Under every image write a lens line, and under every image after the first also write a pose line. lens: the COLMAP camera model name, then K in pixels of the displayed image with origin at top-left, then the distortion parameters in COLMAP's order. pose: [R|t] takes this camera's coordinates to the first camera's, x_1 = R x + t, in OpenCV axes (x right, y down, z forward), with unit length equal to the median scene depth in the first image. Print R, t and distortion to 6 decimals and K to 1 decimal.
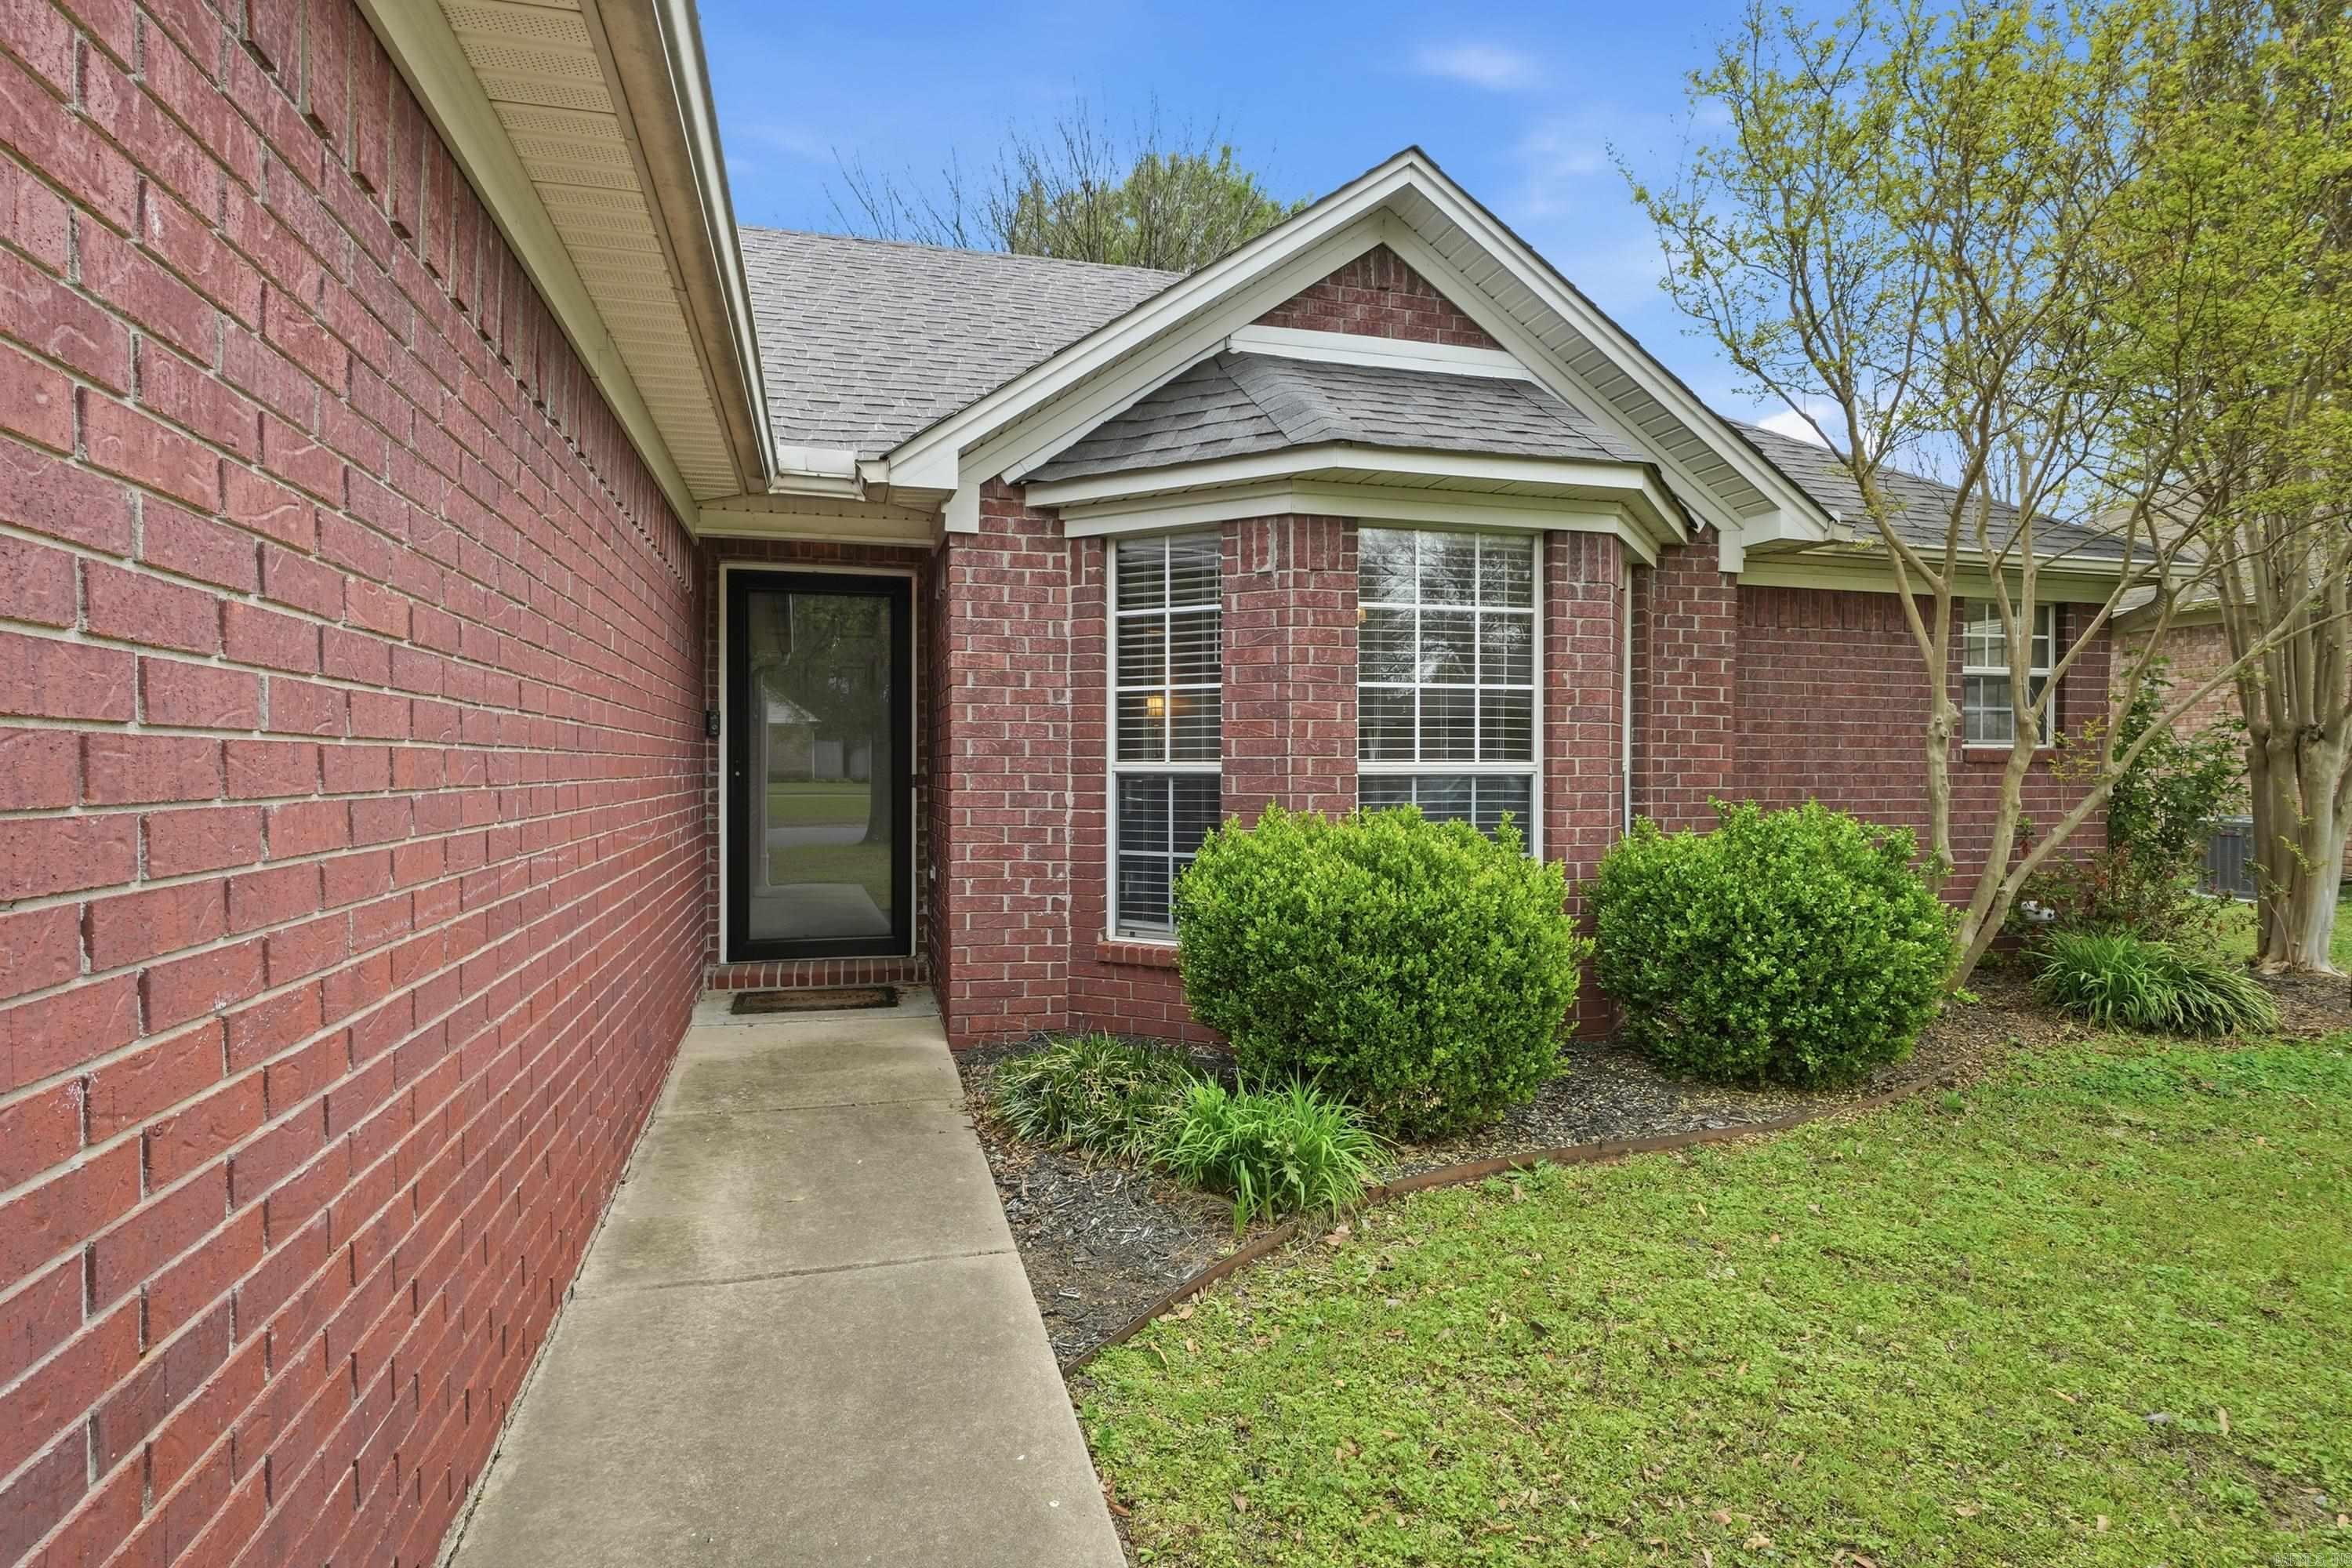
lens RADIAL K [[1207.3, 0, 1181.2], [0, 1207.3, 771.4], [0, 0, 1]] dist [-0.006459, 0.000053]
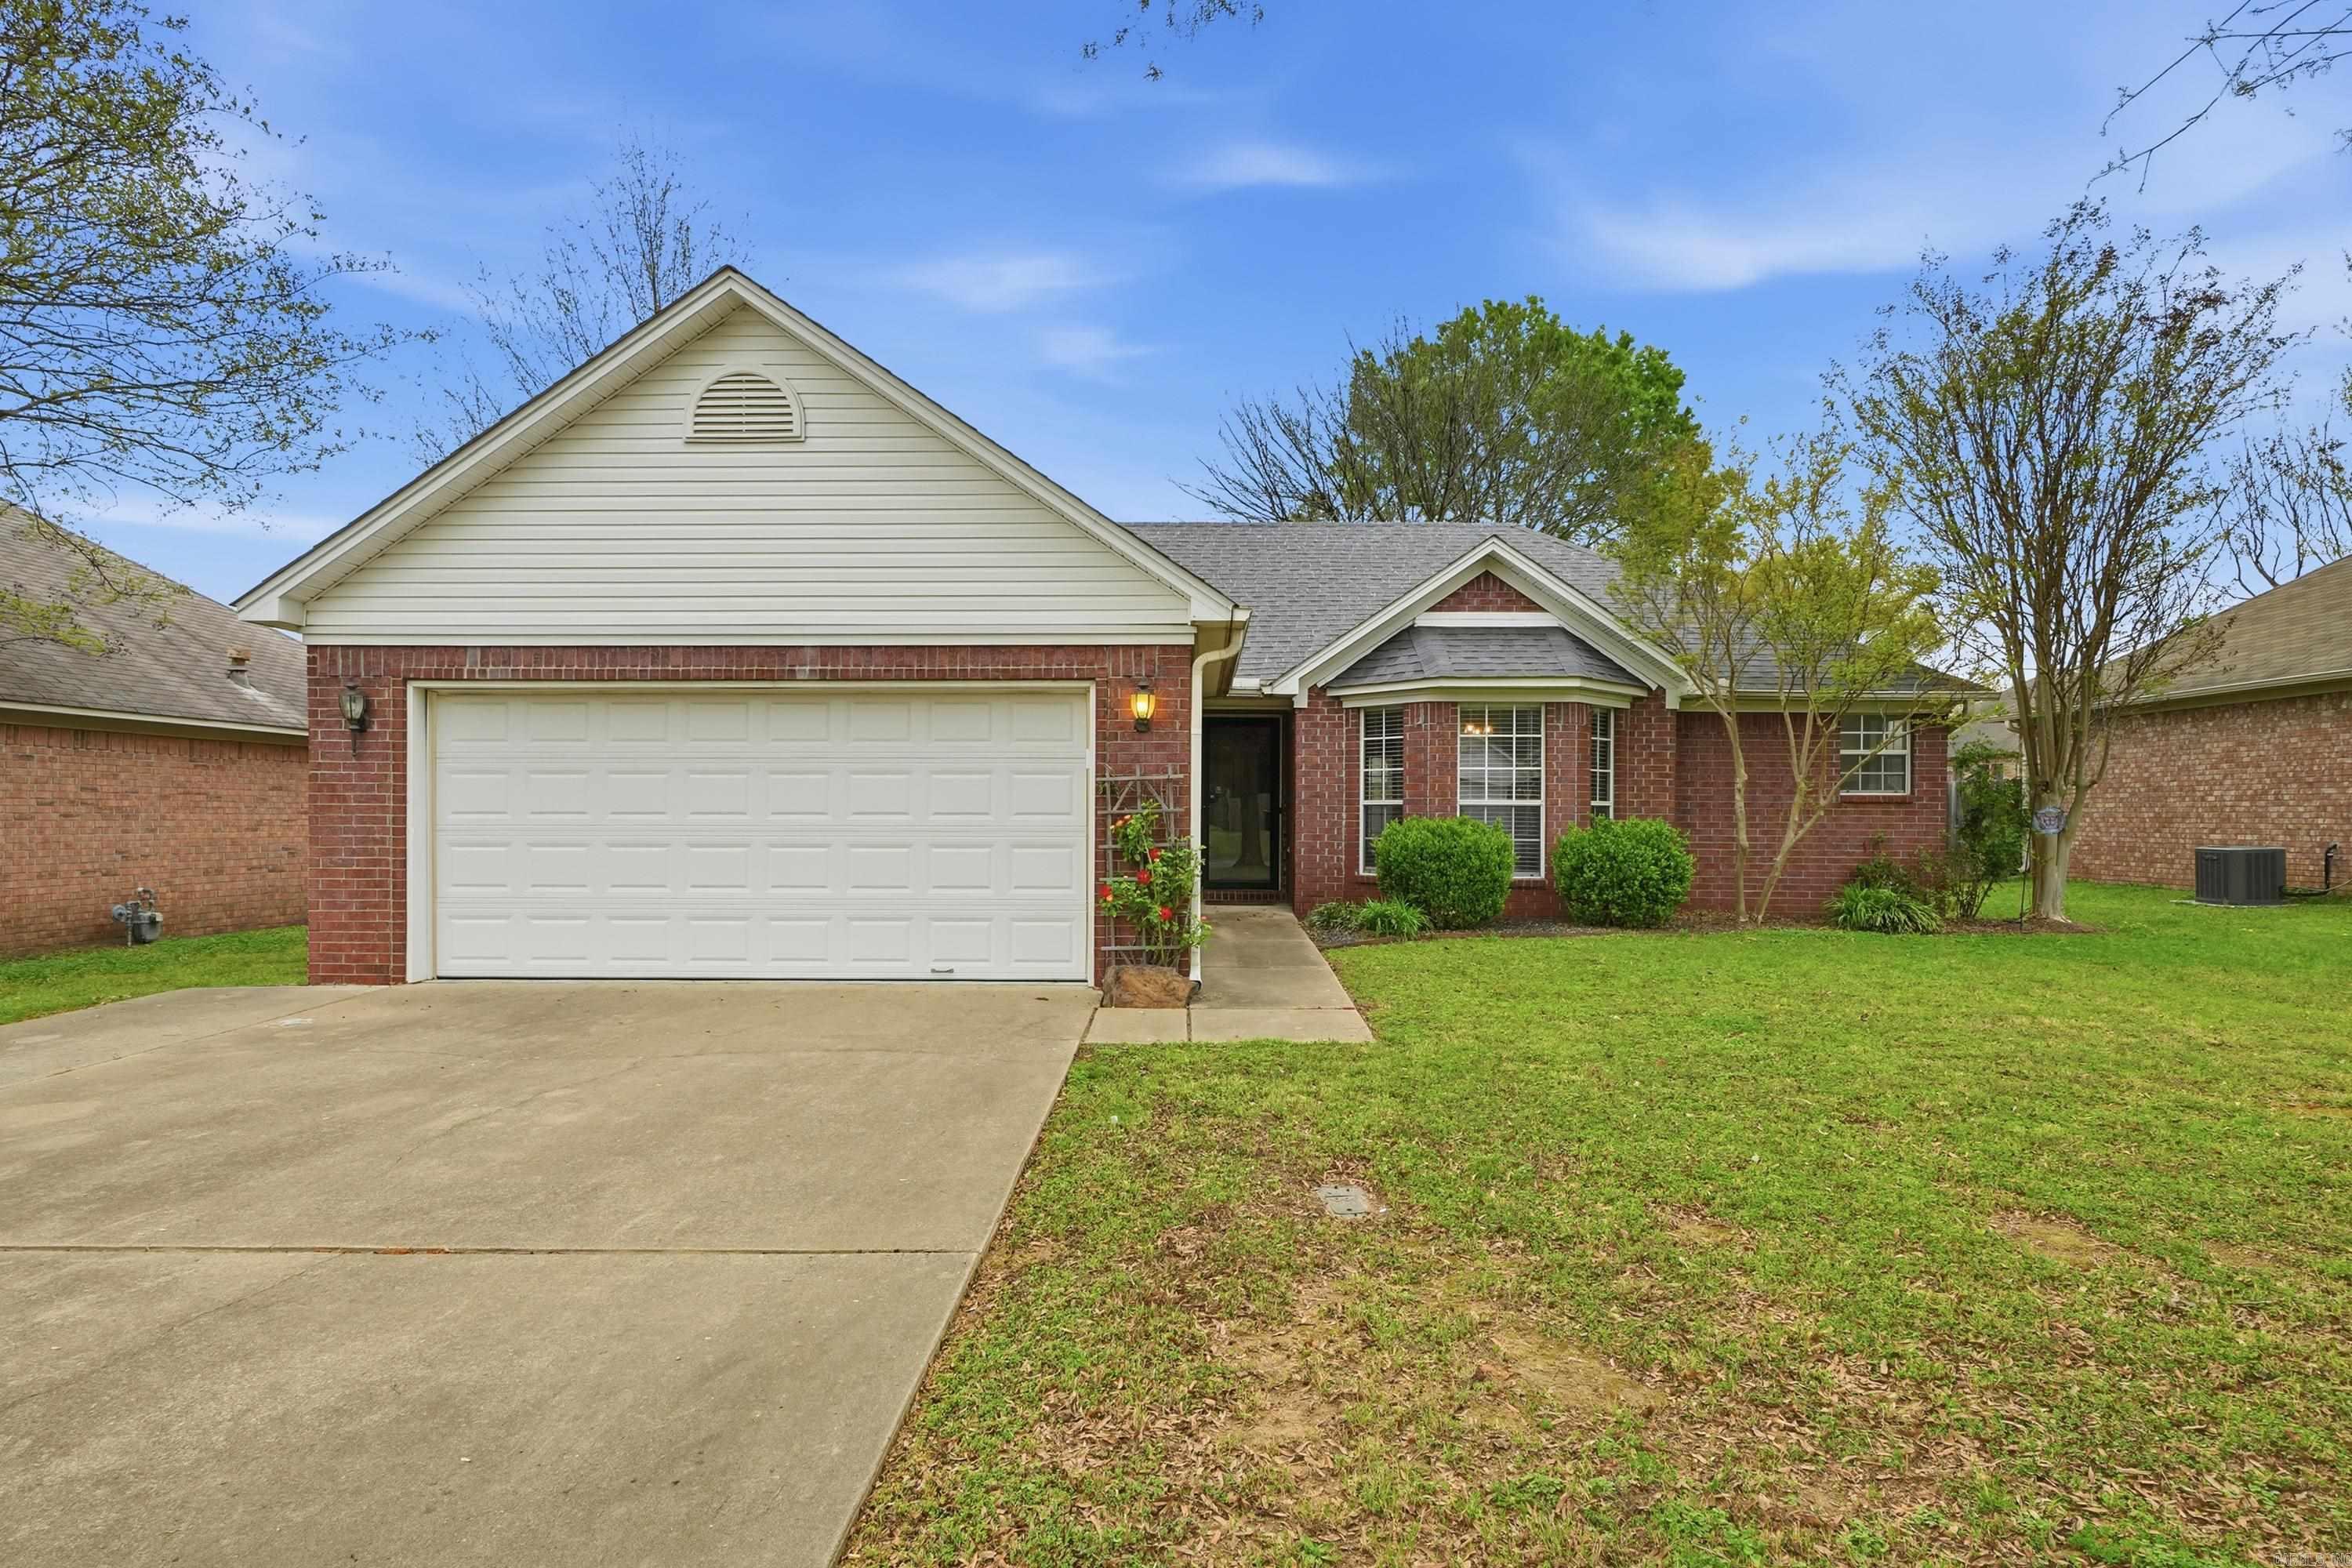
lens RADIAL K [[1207.3, 0, 1165.7], [0, 1207.3, 824.0], [0, 0, 1]] dist [-0.006459, 0.000053]
pose [[0.953344, 0.006519, -0.301814, 0.299652], [-0.006587, 0.999978, 0.000794, 0.040492], [0.301813, 0.001231, 0.953366, -1.427191]]
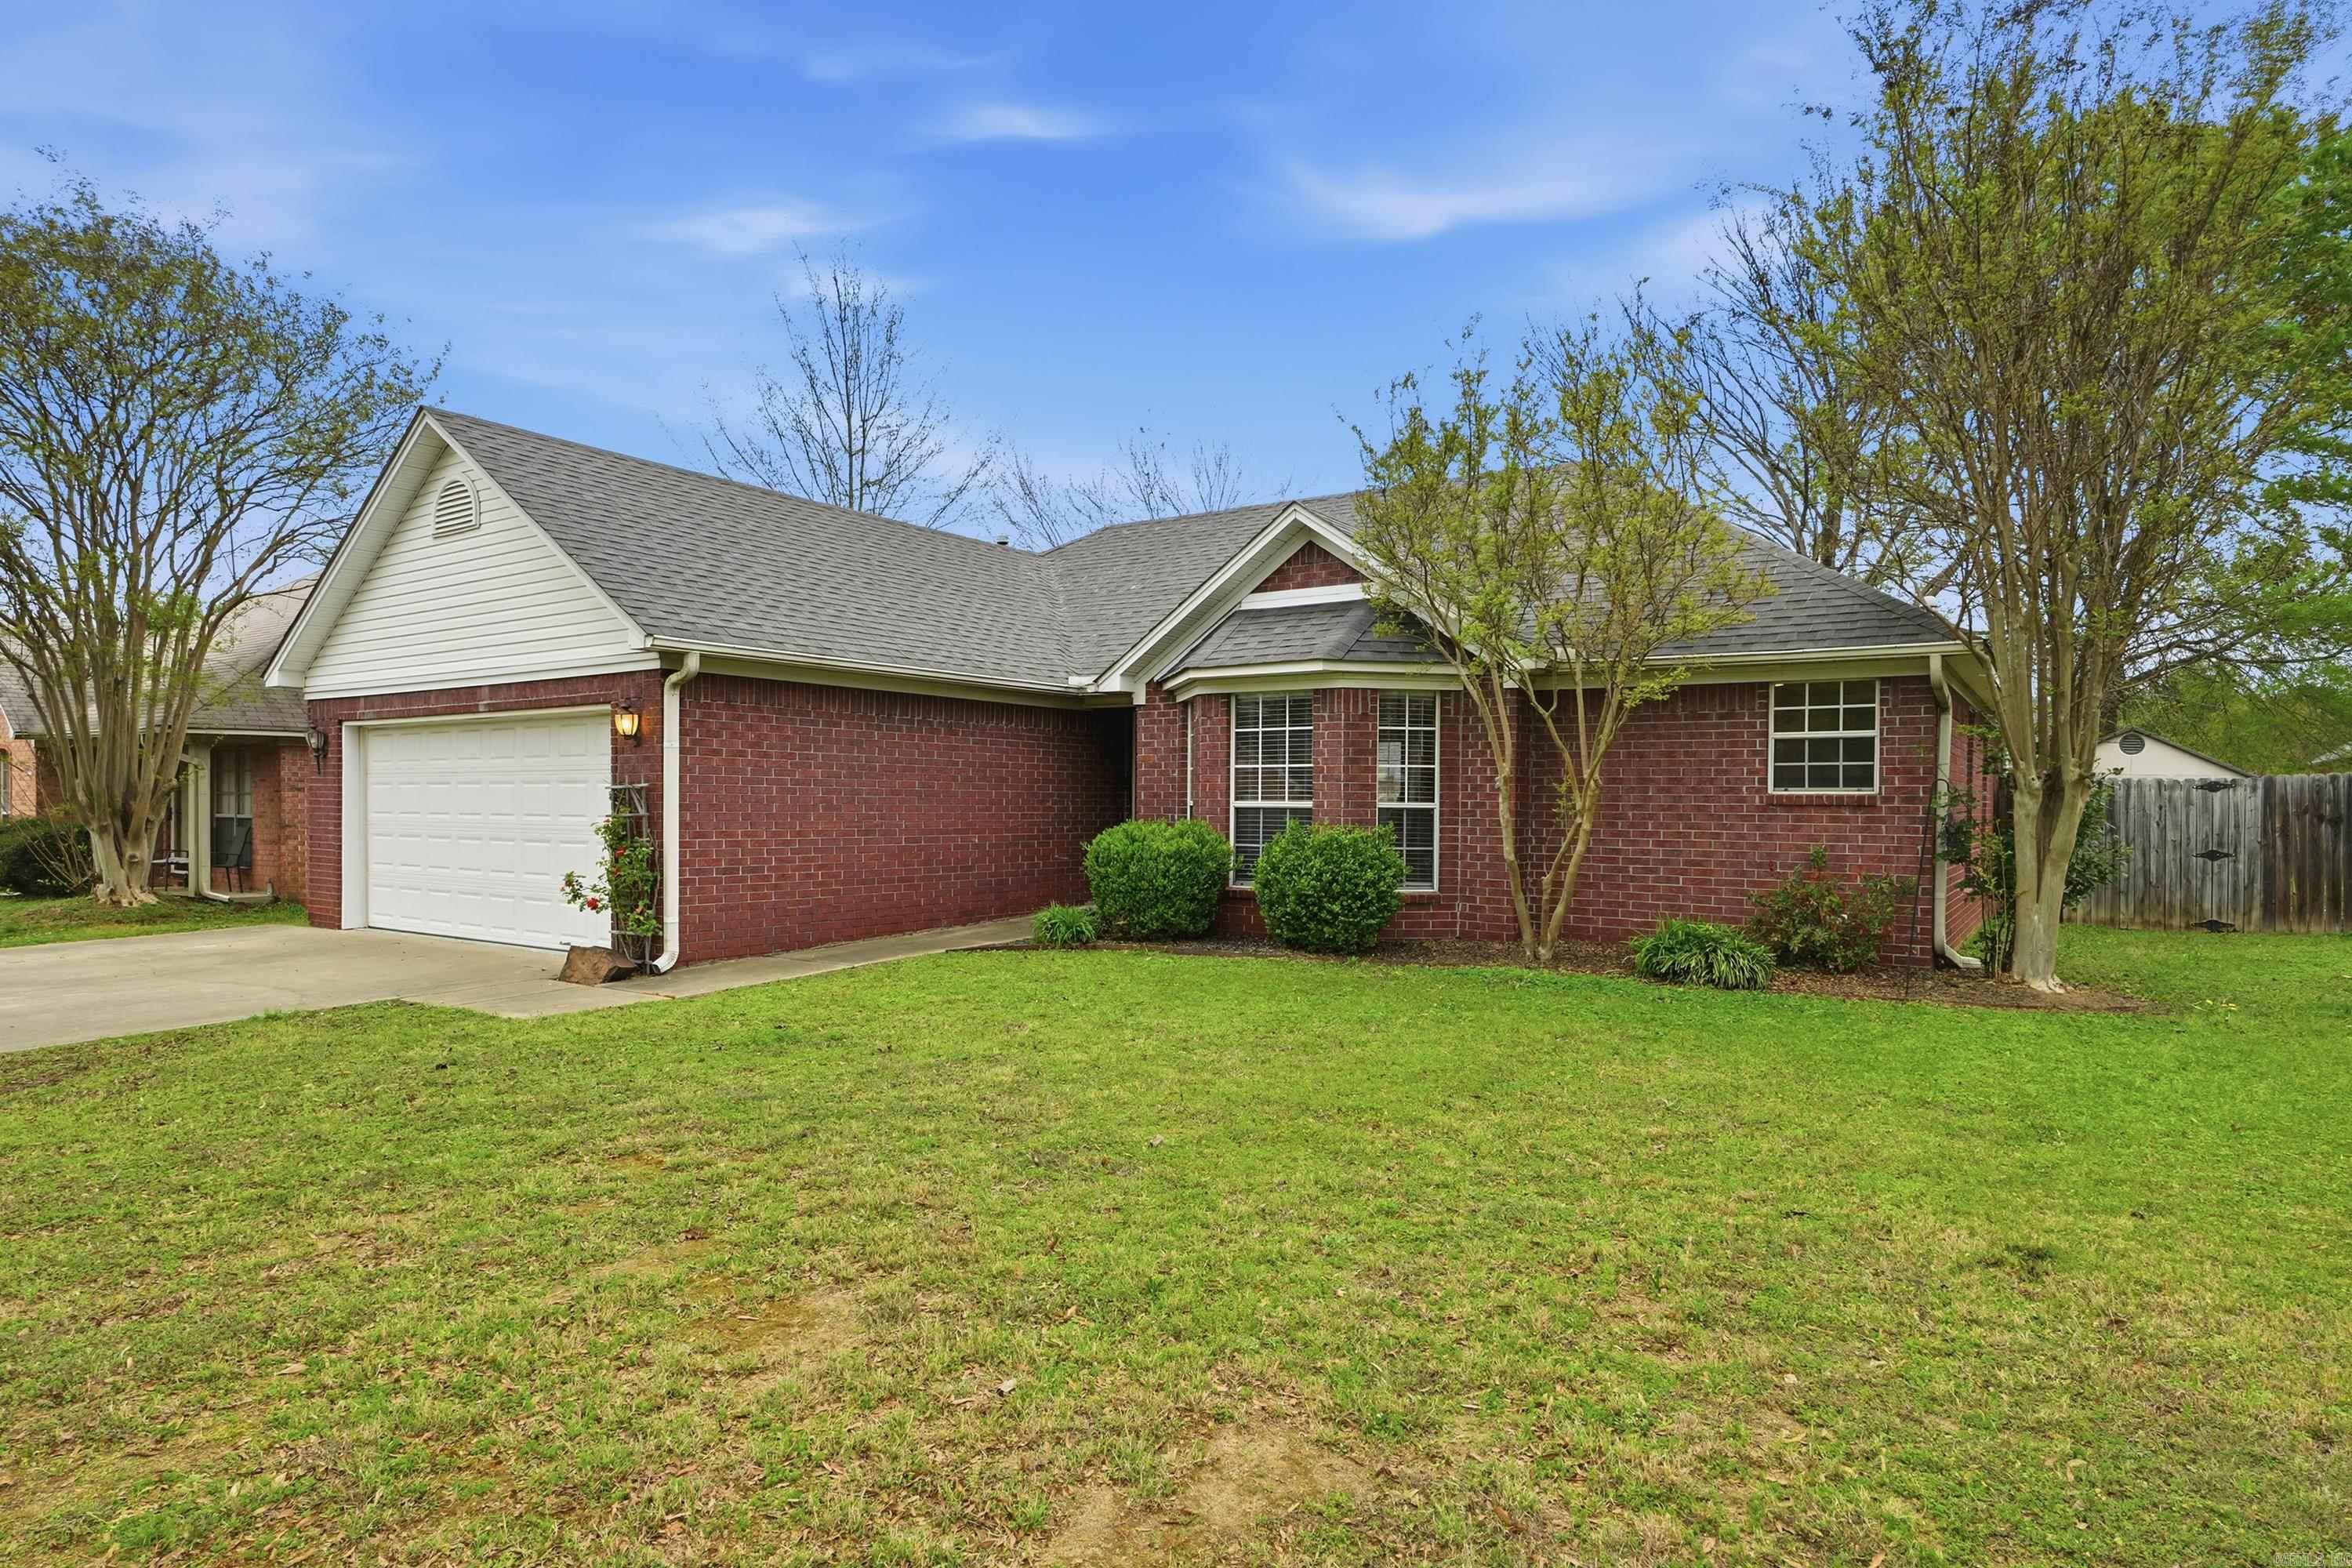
lens RADIAL K [[1277.1, 0, 1175.7], [0, 1277.1, 800.5], [0, 0, 1]] dist [-0.000974, -0.000227]
pose [[0.638882, 0.004709, -0.769290, 1.767284], [-0.012017, 0.999920, -0.003858, 0.000892], [0.769211, 0.011709, 0.638888, -0.546390]]
